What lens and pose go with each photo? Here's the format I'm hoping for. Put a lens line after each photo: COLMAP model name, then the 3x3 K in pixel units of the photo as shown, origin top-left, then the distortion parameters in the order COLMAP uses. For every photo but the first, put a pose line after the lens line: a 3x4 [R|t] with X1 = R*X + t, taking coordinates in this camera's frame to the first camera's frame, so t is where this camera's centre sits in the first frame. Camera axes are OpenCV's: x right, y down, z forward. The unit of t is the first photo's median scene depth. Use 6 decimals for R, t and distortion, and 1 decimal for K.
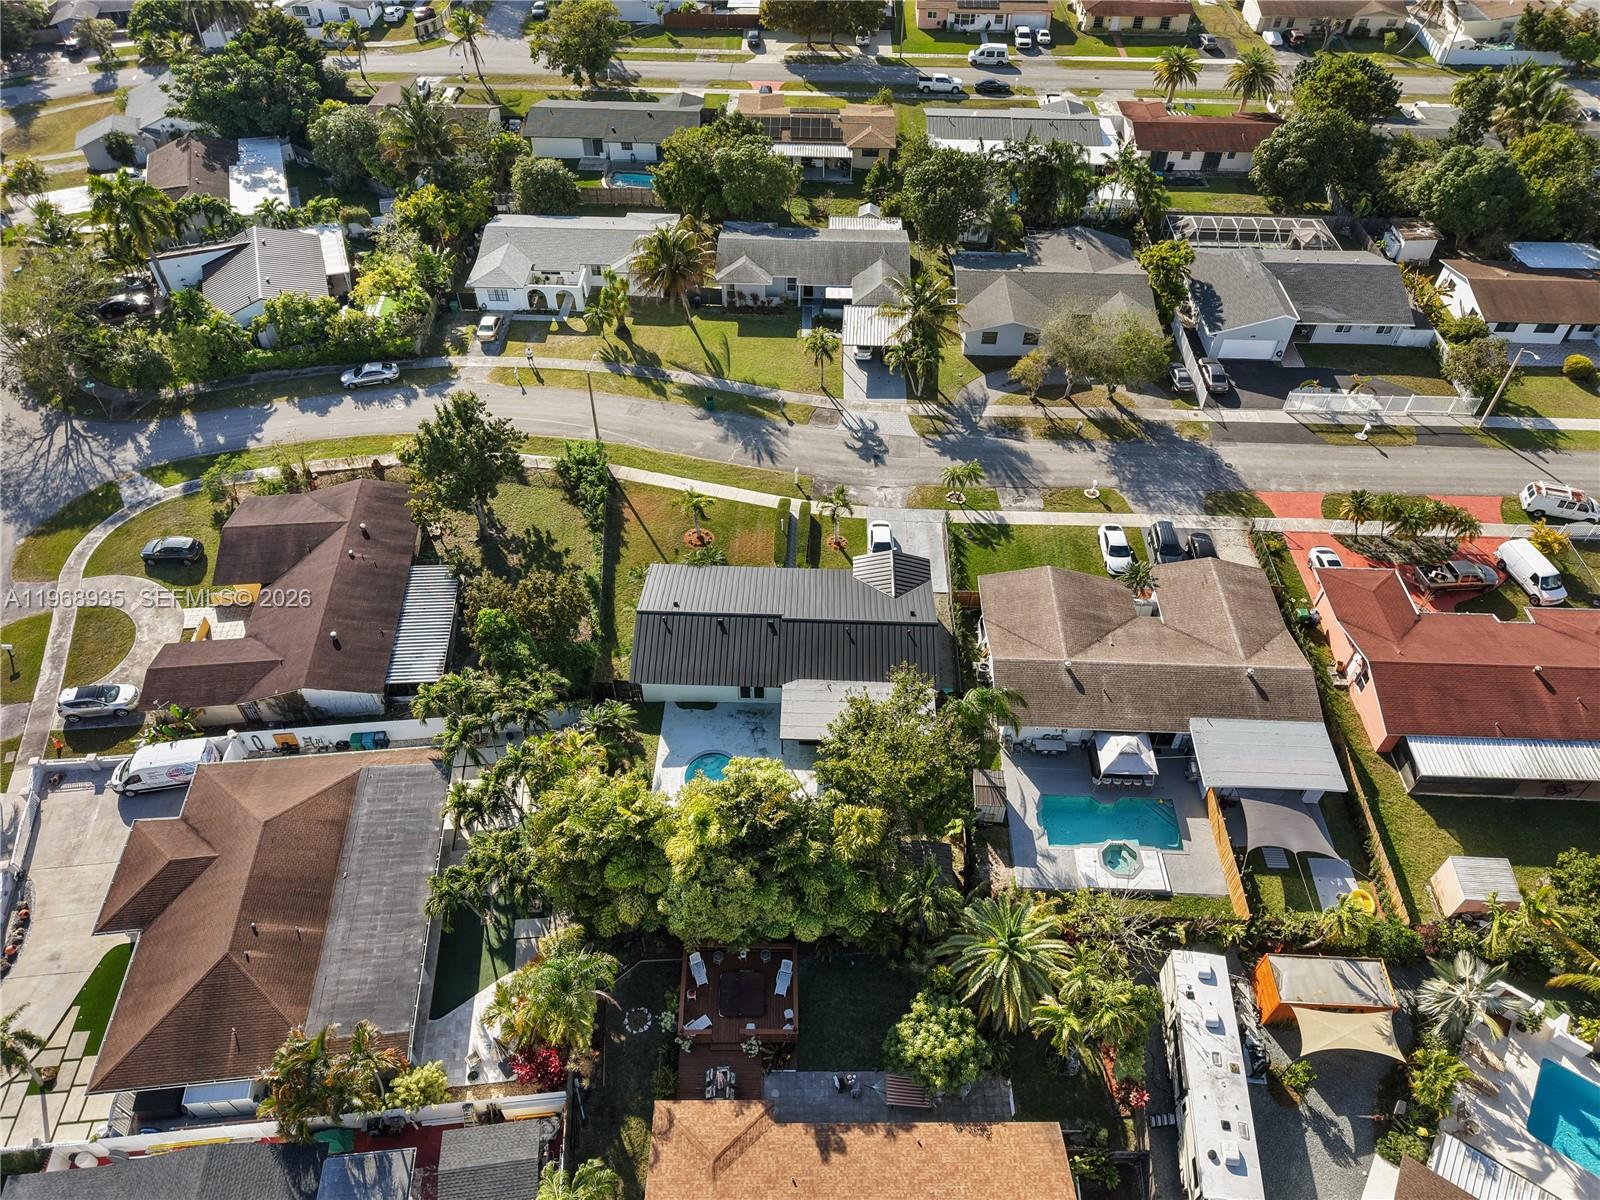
lens RADIAL K [[1084.2, 0, 800.7], [0, 1084.2, 595.9], [0, 0, 1]] dist [0.011012, -0.008133]
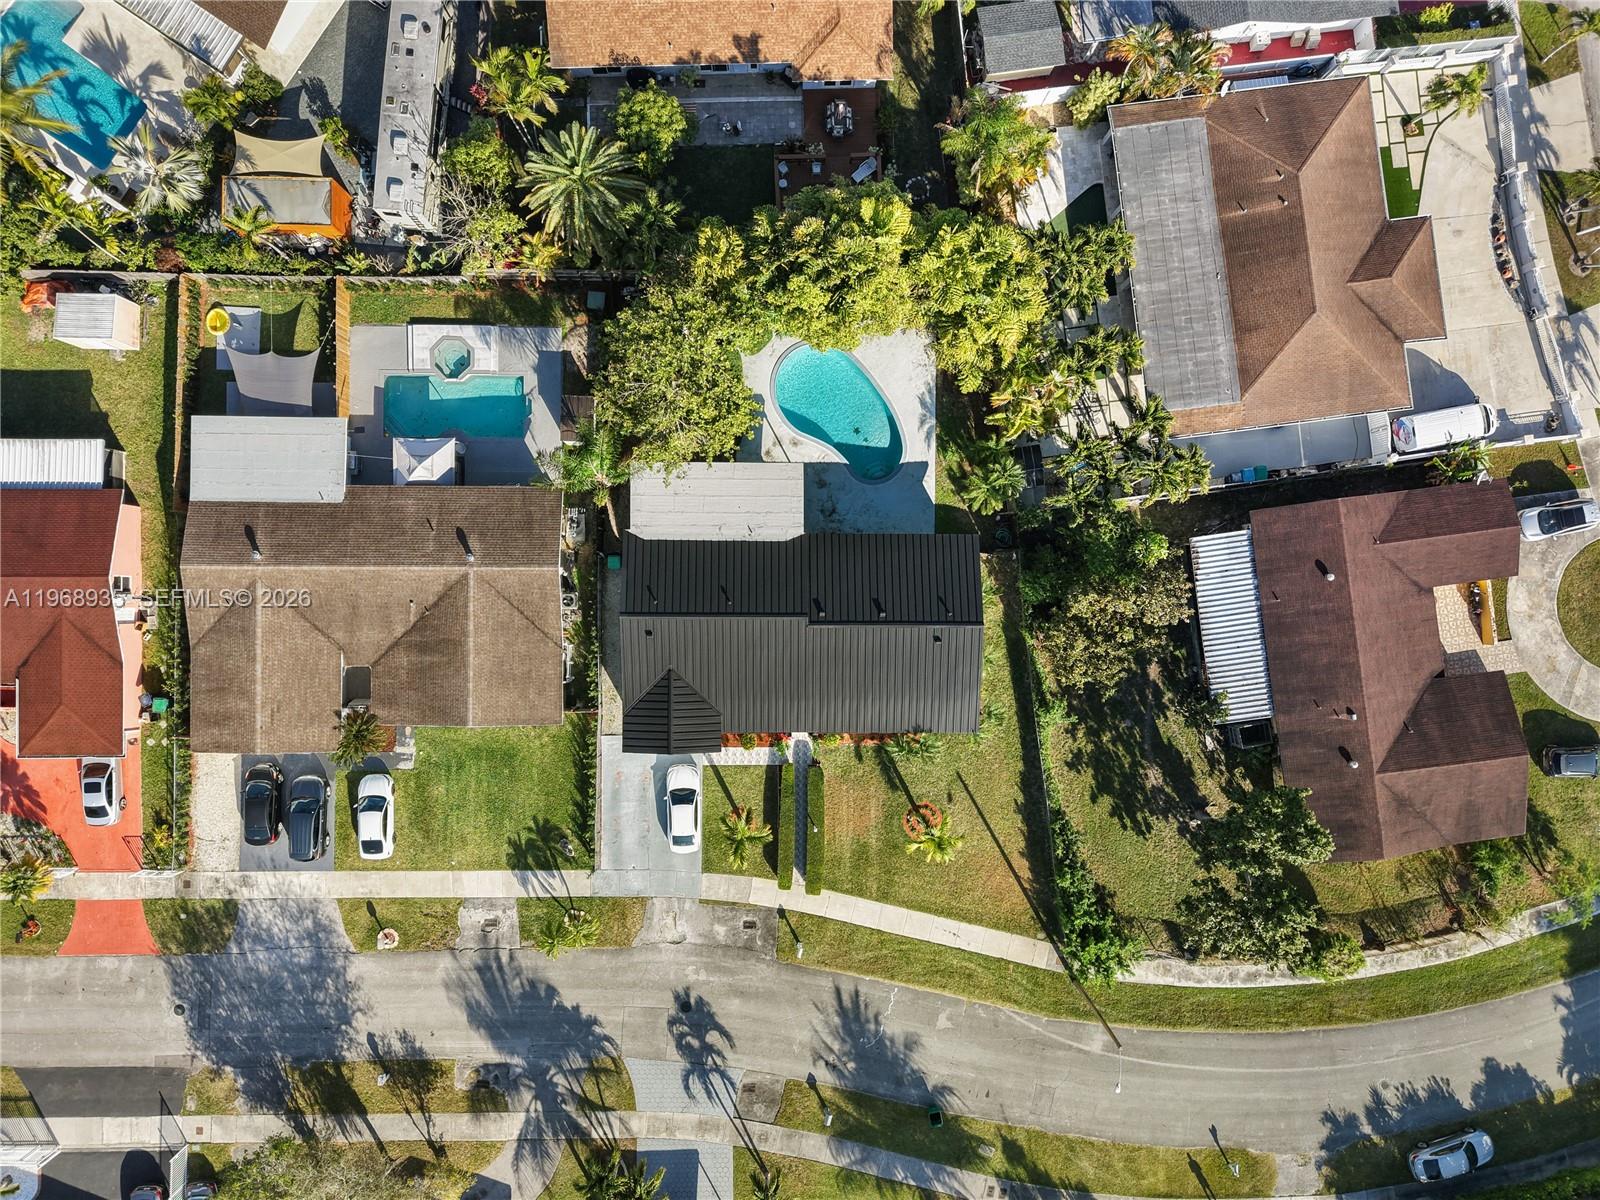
lens RADIAL K [[1088.8, 0, 800.0], [0, 1088.8, 600.0], [0, 0, 1]] dist [0.004769, -0.002644]
pose [[-0.998983, 0.027657, -0.035618, 0.018095], [-0.044663, -0.715897, 0.696776, -0.540930], [-0.006228, 0.697658, 0.716404, 0.388794]]
